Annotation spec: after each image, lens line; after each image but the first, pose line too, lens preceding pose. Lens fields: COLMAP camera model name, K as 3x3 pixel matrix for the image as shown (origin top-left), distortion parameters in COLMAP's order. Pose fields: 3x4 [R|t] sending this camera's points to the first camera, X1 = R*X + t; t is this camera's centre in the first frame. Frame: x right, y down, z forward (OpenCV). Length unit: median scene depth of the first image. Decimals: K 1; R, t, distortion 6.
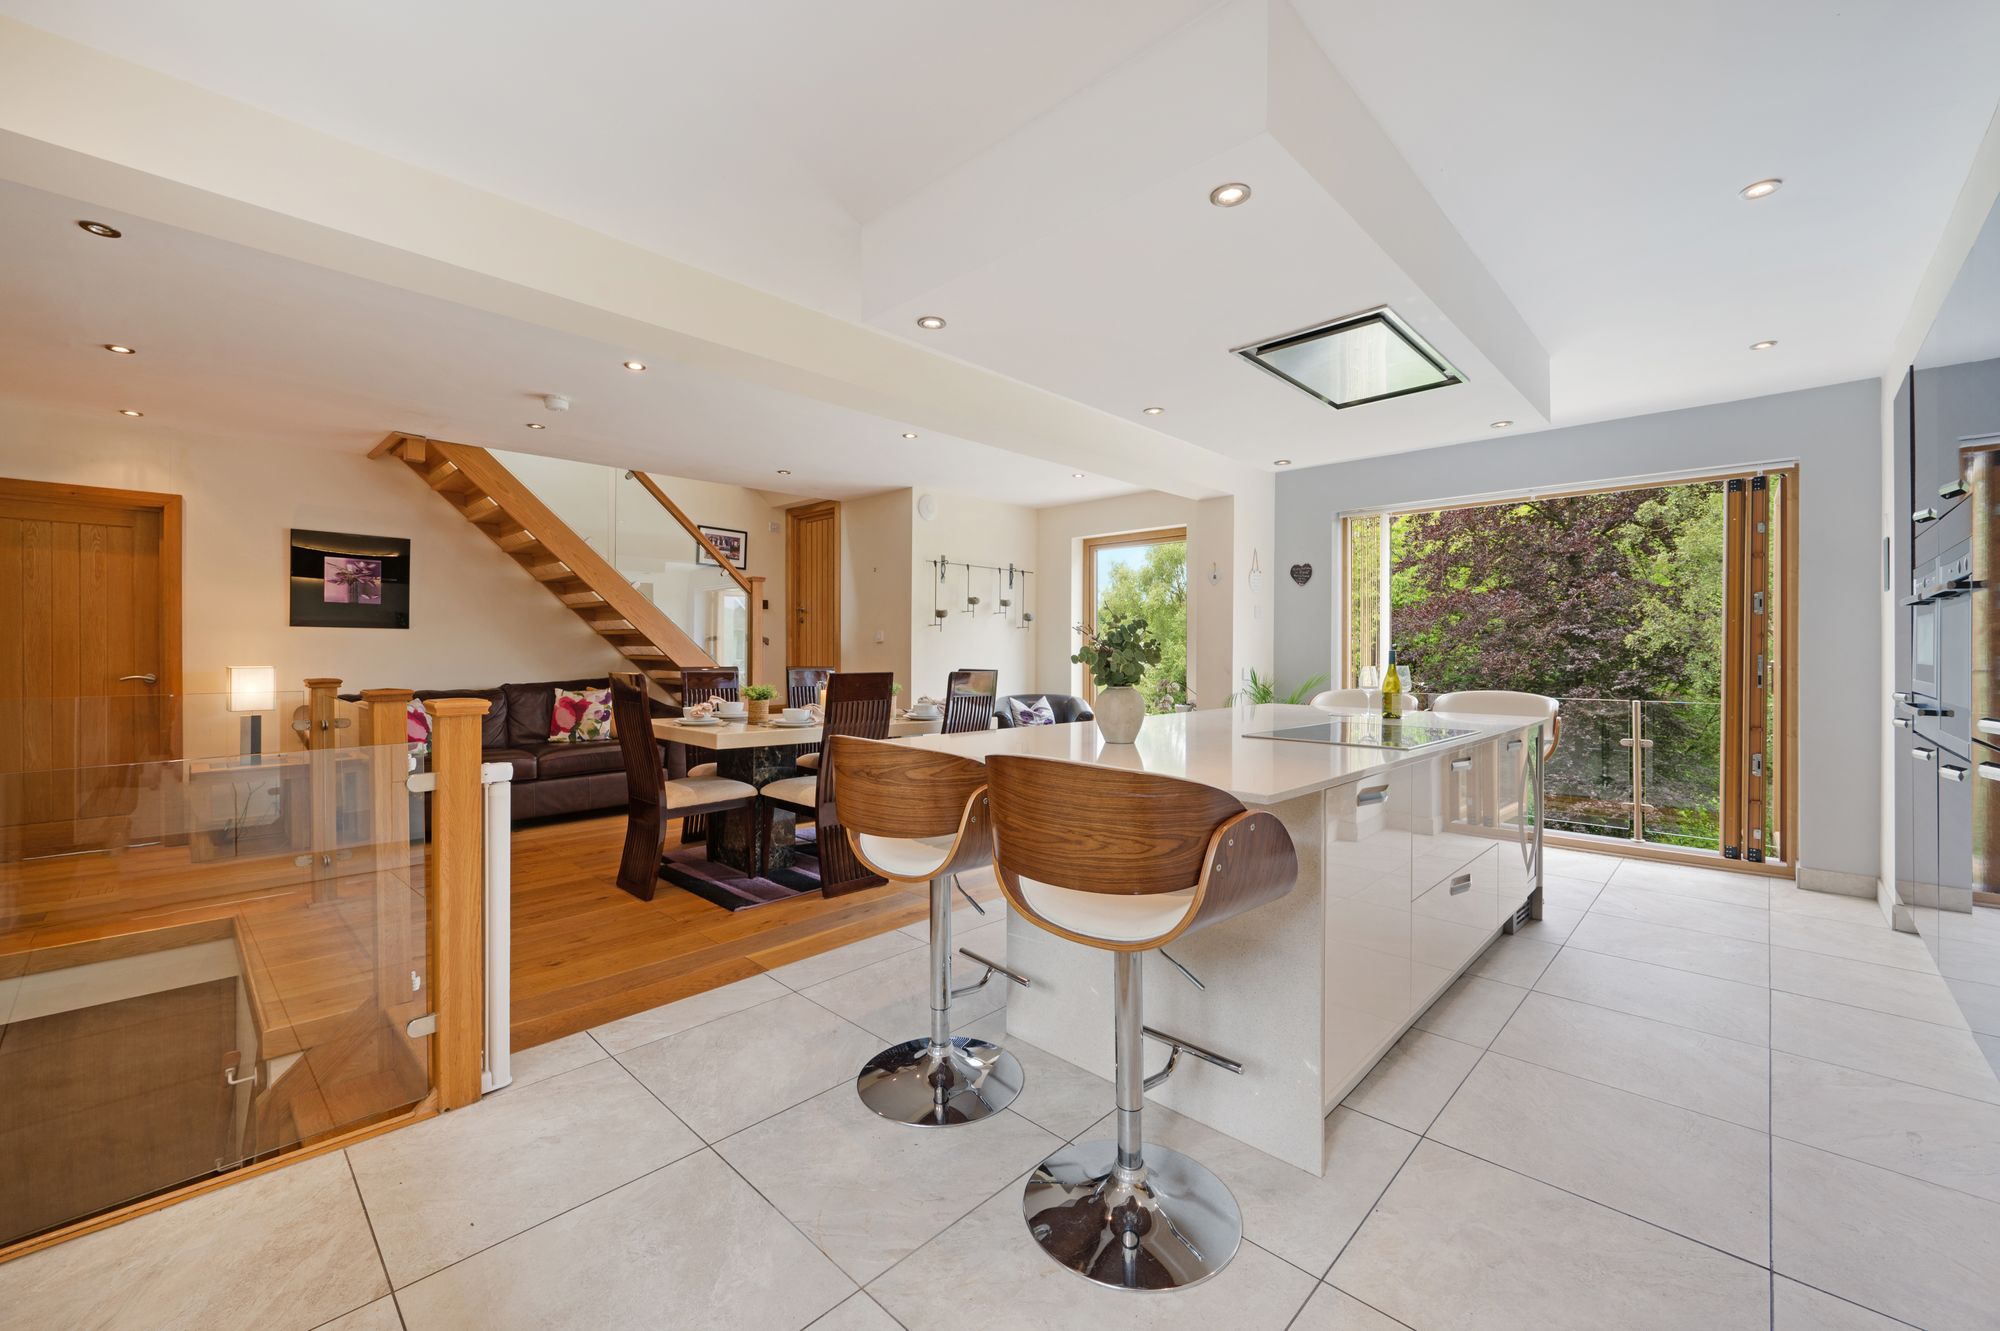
lens RADIAL K [[789.3, 0, 1003.0], [0, 789.3, 657.7], [0, 0, 1]] dist [-0.000459, -0.000098]
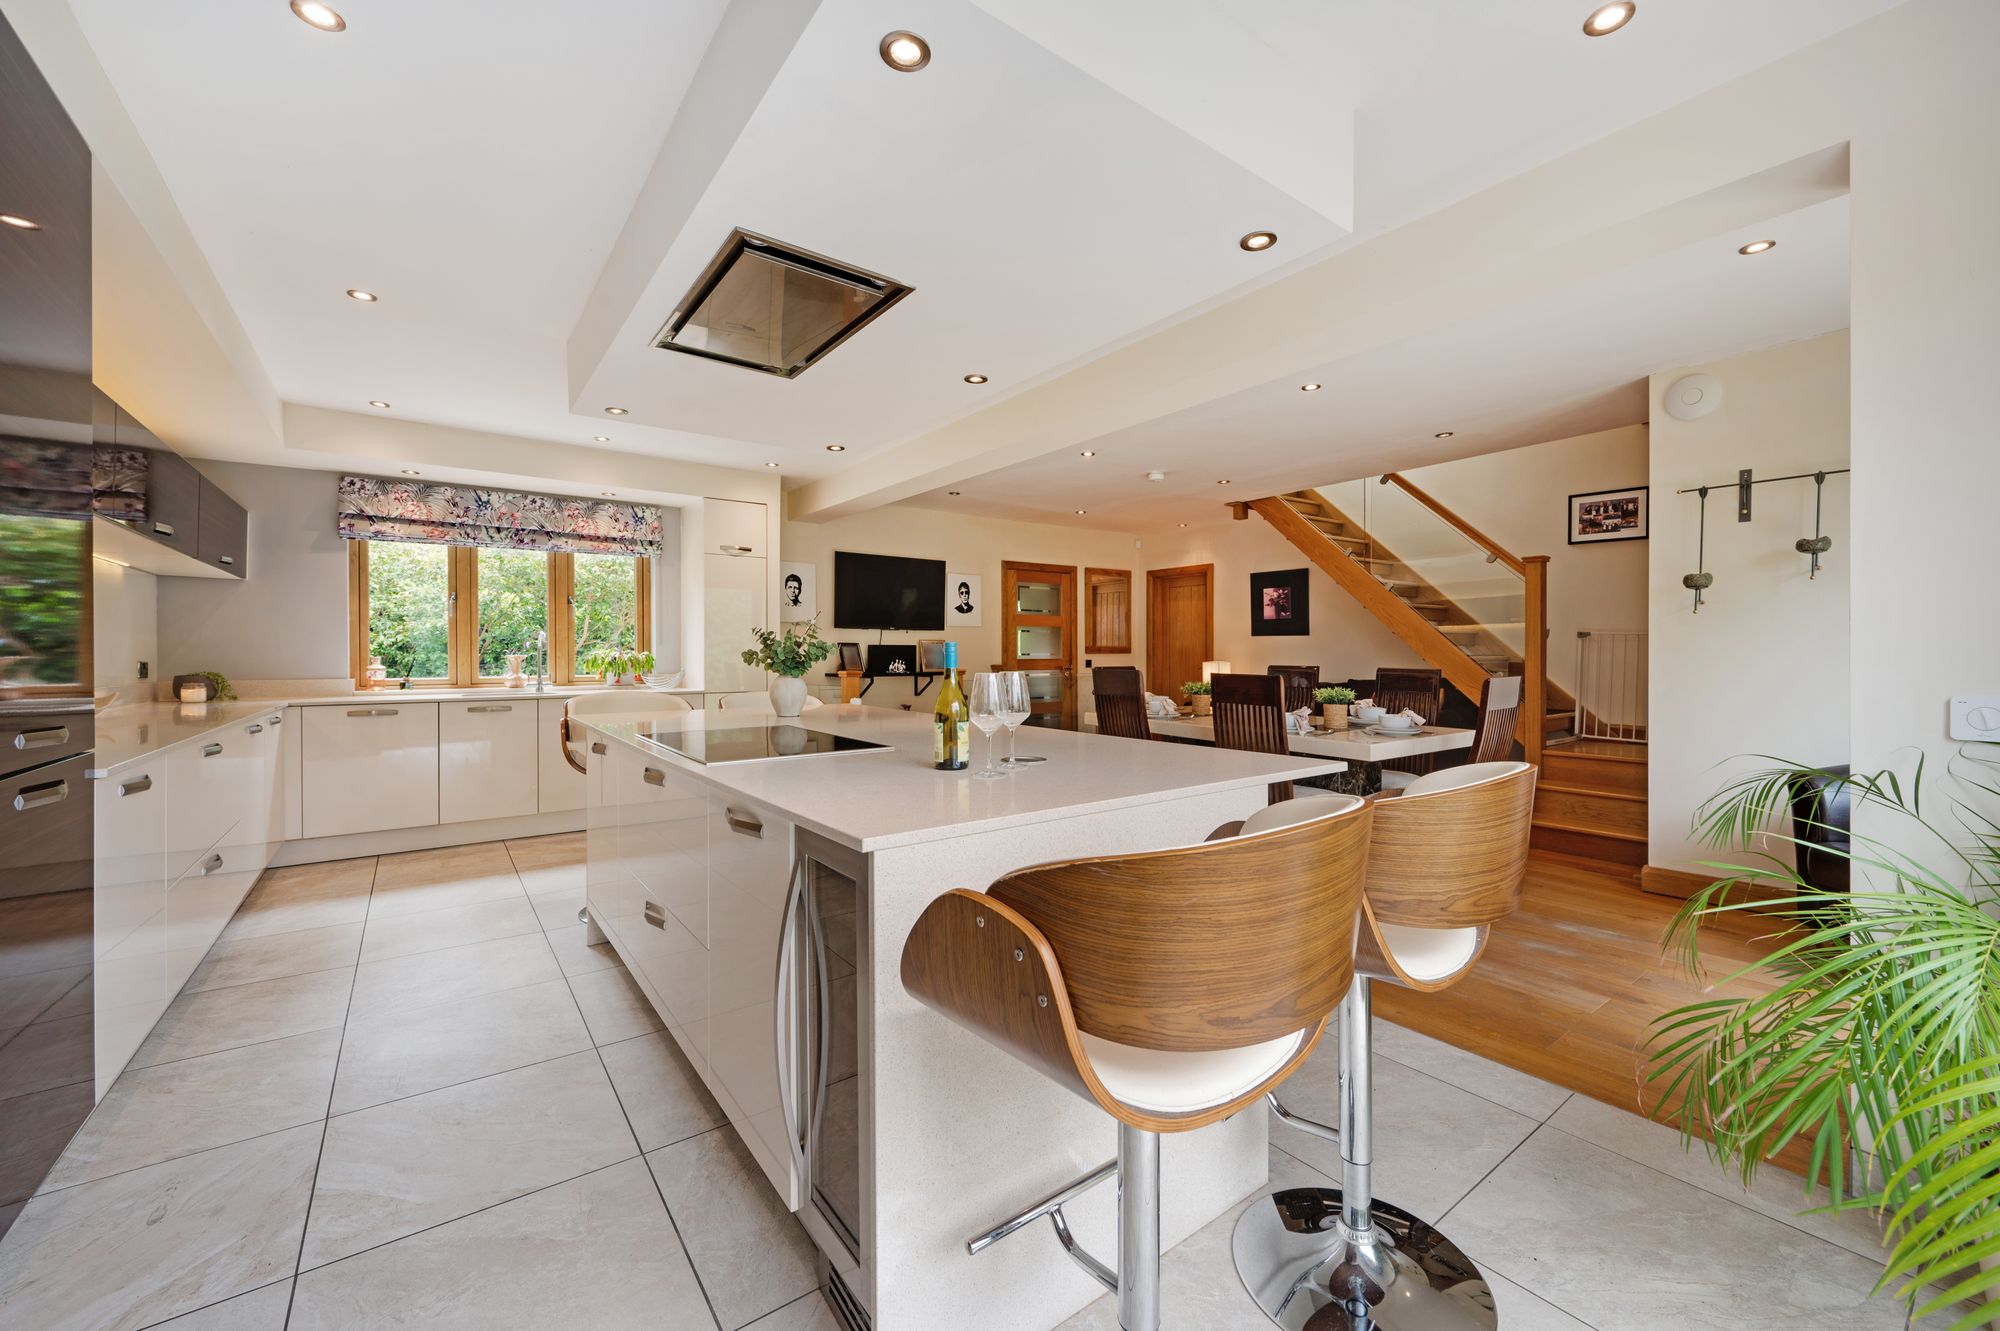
lens RADIAL K [[789.3, 0, 1003.0], [0, 789.3, 657.7], [0, 0, 1]] dist [-0.000459, -0.000098]
pose [[-0.155093, 0.002423, -0.987897, 0.675705], [-0.007398, 0.999966, 0.003614, -0.000493], [0.987872, 0.007869, -0.155070, 0.740410]]
